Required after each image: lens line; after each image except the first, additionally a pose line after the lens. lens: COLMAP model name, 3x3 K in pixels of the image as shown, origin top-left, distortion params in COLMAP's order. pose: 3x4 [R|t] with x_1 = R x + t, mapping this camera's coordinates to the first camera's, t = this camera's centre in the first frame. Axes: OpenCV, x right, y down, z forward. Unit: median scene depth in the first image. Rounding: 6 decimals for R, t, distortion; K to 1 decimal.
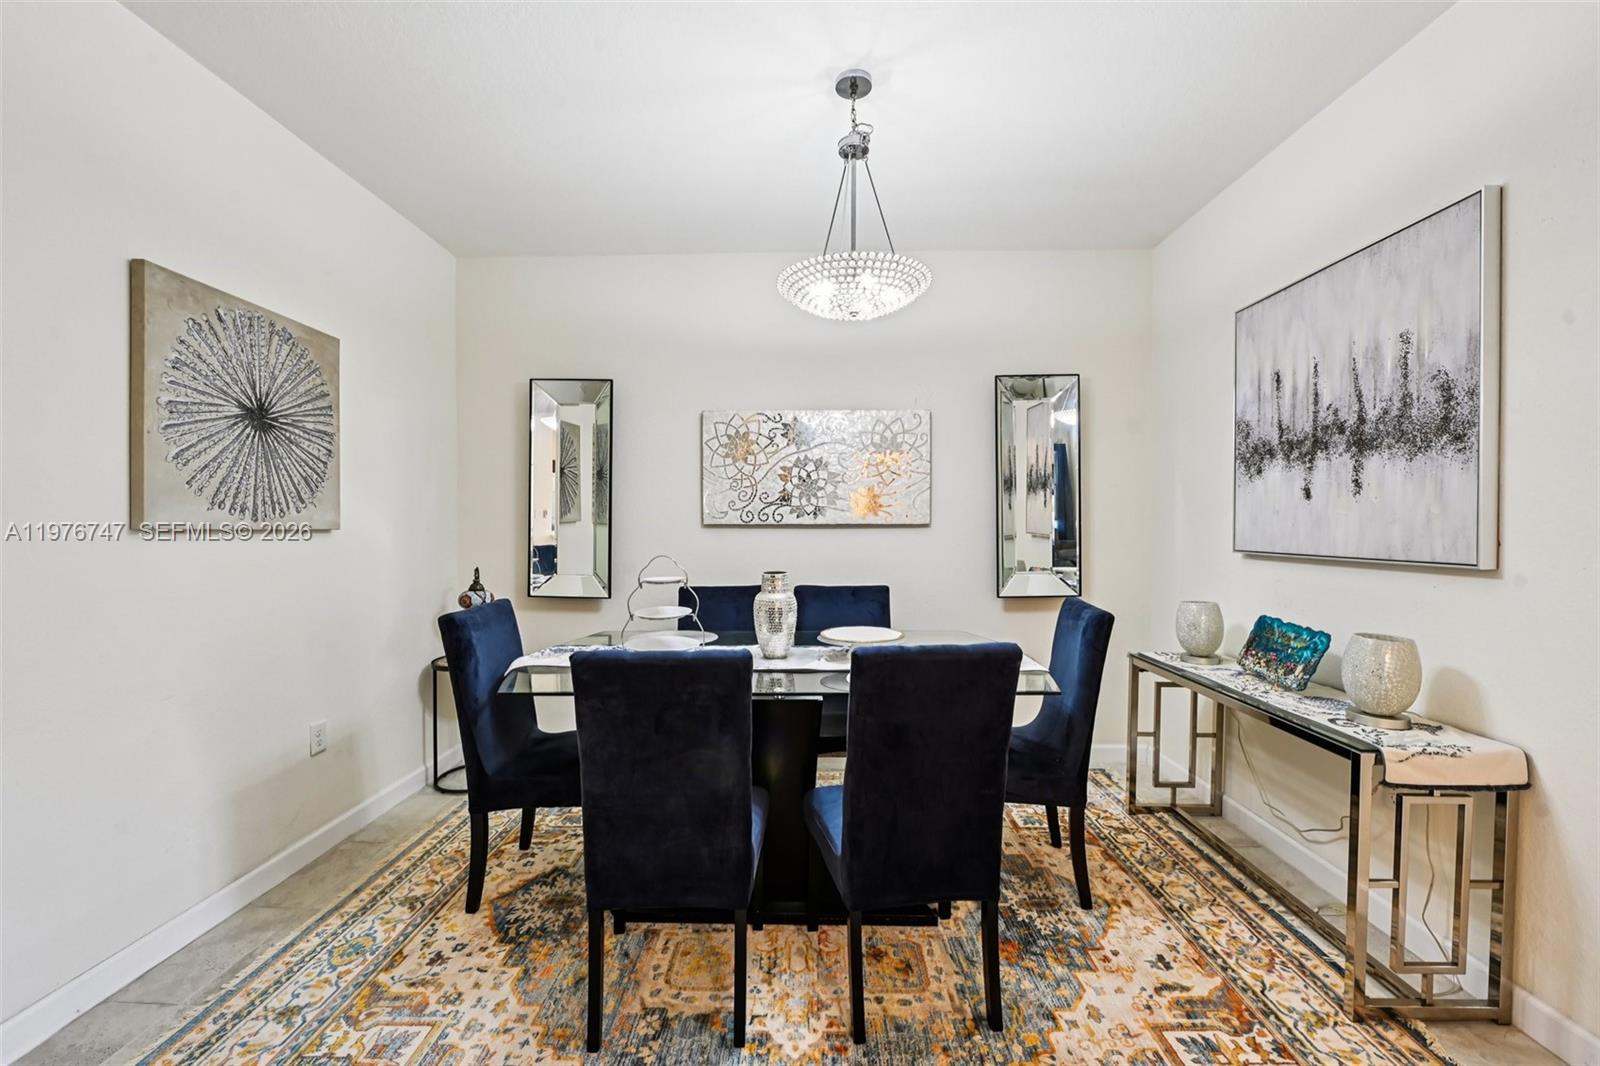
lens RADIAL K [[643.8, 0, 800.0], [0, 643.8, 533.0], [0, 0, 1]] dist [-0.010598, 0.000091]
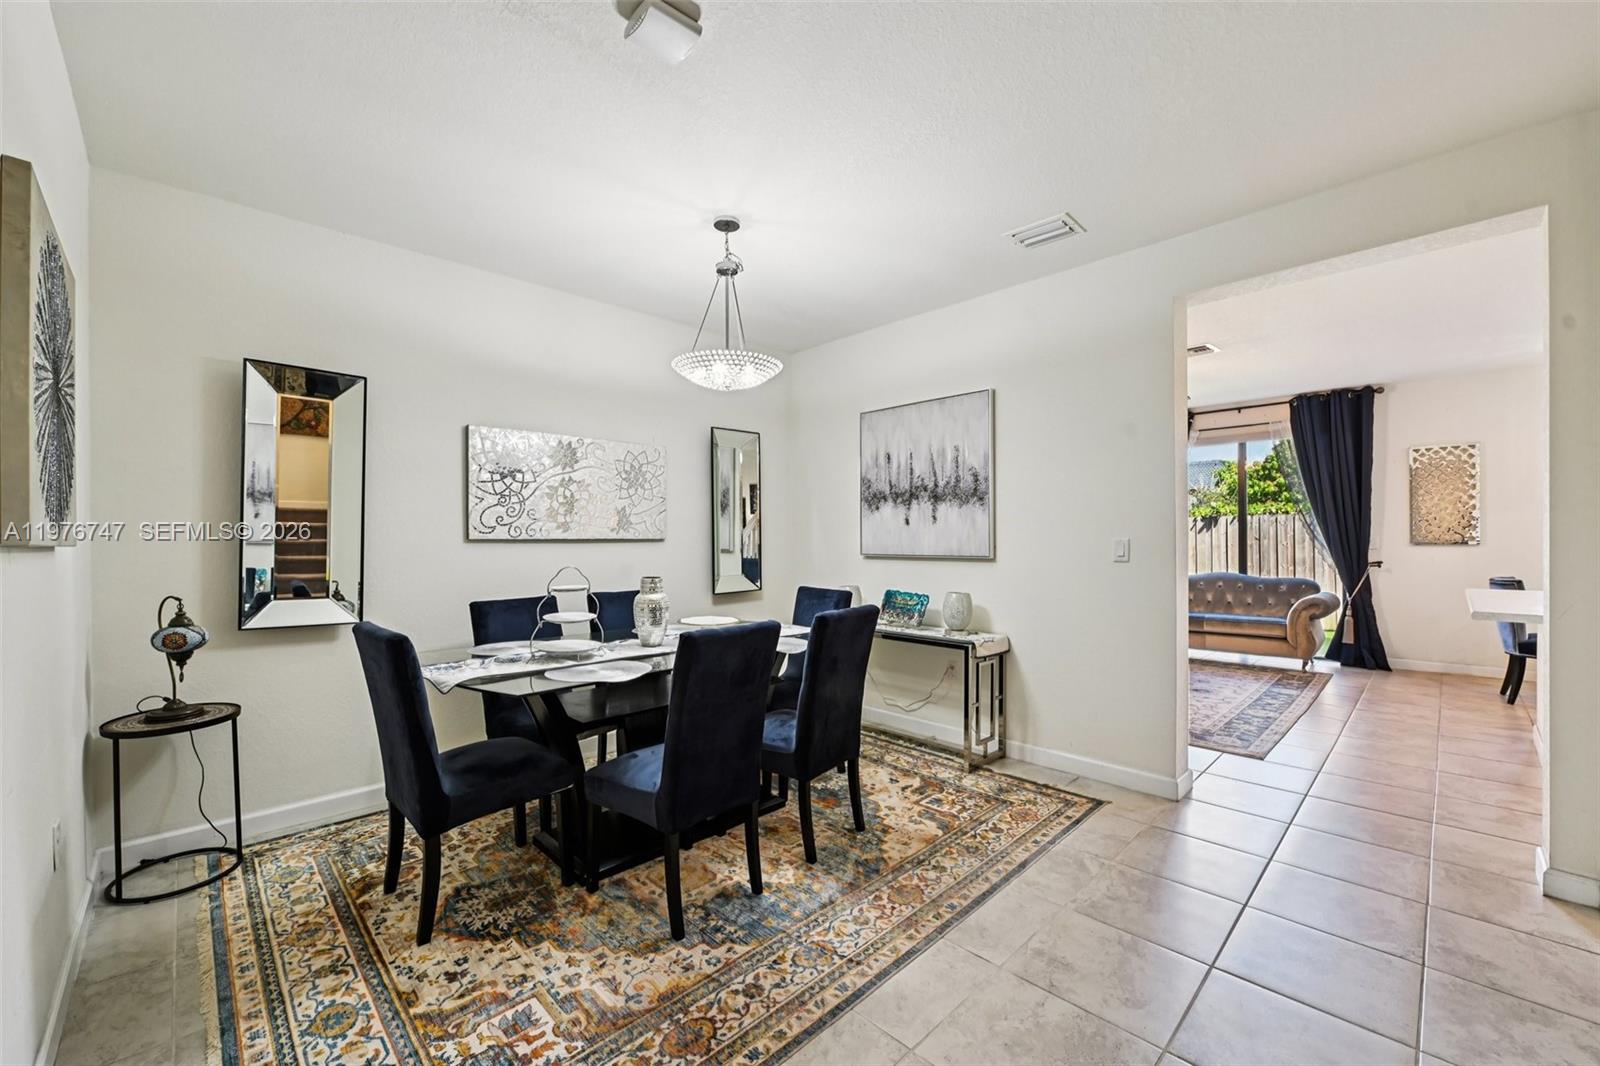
lens RADIAL K [[635.5, 0, 802.7], [0, 635.5, 537.8], [0, 0, 1]] dist [-0.002532, -0.000746]
pose [[0.702026, 0.000952, 0.712151, -0.781707], [0.011262, 0.999859, -0.012438, 0.003861], [-0.712063, 0.016752, 0.701916, -0.079407]]
